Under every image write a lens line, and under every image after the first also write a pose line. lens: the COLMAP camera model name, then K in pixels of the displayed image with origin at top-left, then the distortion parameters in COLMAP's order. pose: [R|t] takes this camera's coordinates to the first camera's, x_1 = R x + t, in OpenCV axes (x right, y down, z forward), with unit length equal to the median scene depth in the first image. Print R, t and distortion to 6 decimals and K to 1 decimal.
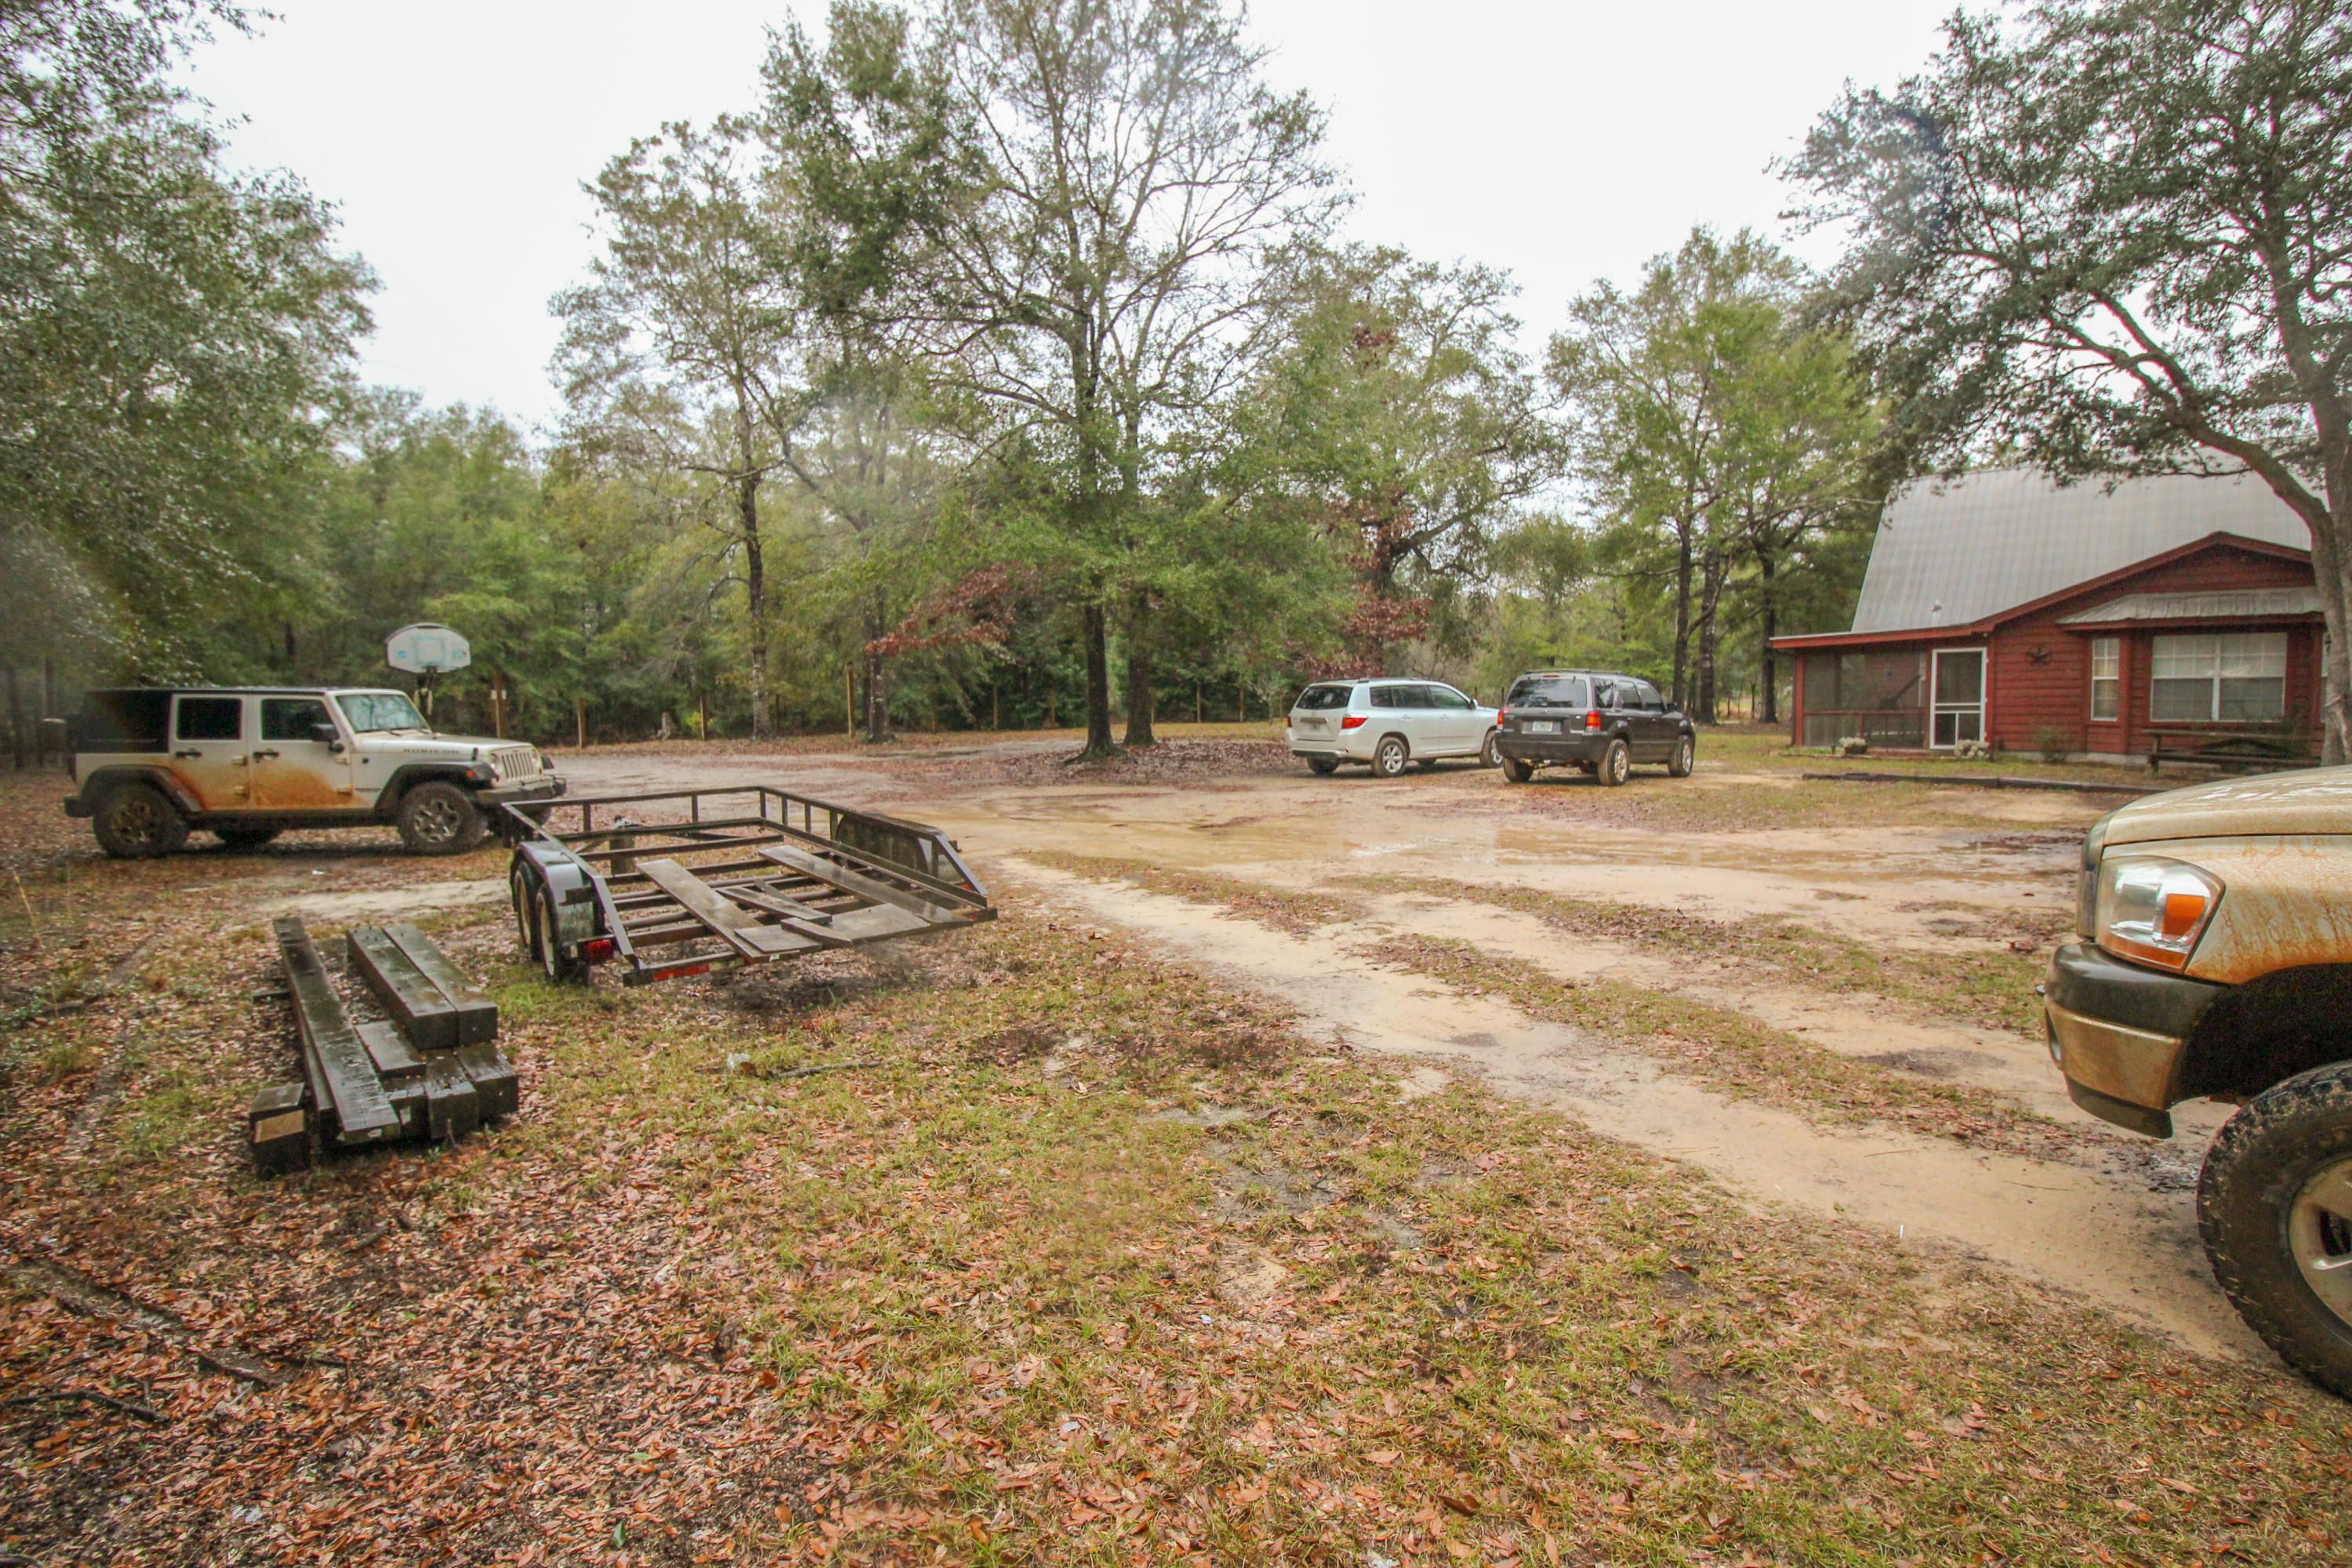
lens RADIAL K [[1076.0, 0, 1174.0], [0, 1076.0, 772.7], [0, 0, 1]] dist [0.000077, -0.013508]
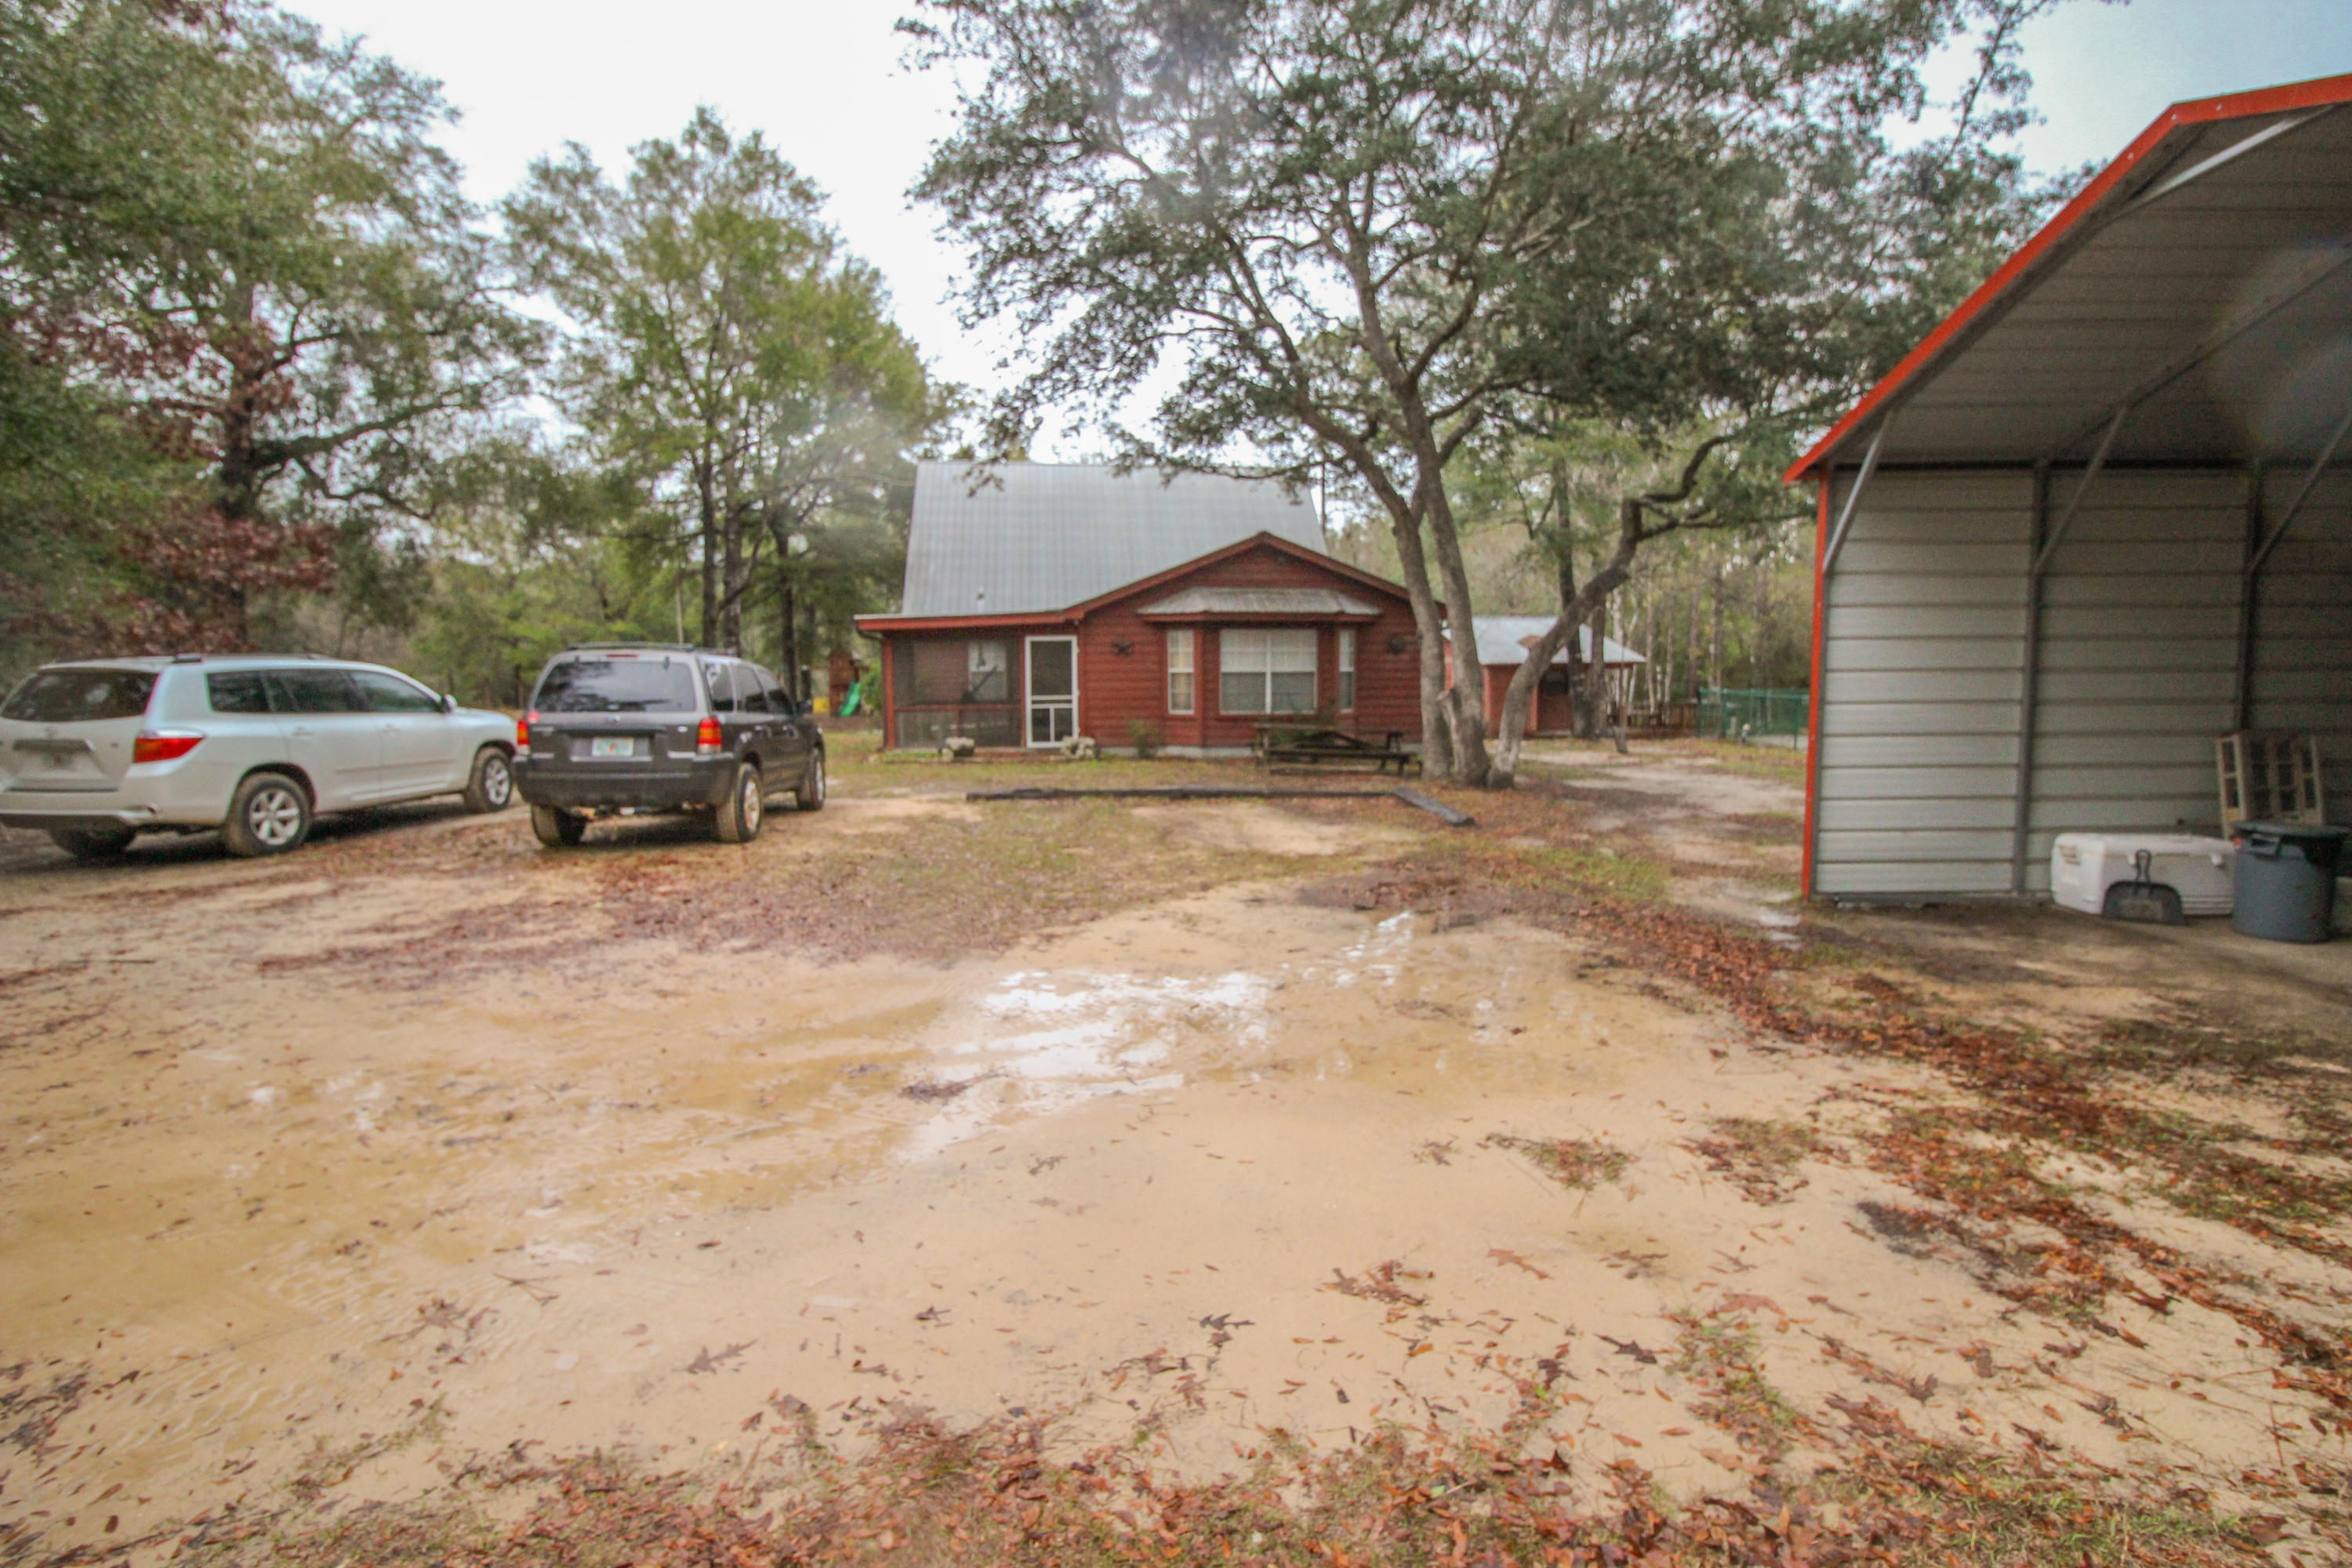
lens RADIAL K [[1076.0, 0, 1174.0], [0, 1076.0, 772.7], [0, 0, 1]] dist [0.000077, -0.013508]
pose [[0.624117, -0.061148, 0.778935, 0.075178], [0.052417, 0.997964, 0.036344, -0.028126], [-0.779571, 0.018147, 0.626051, 0.348806]]
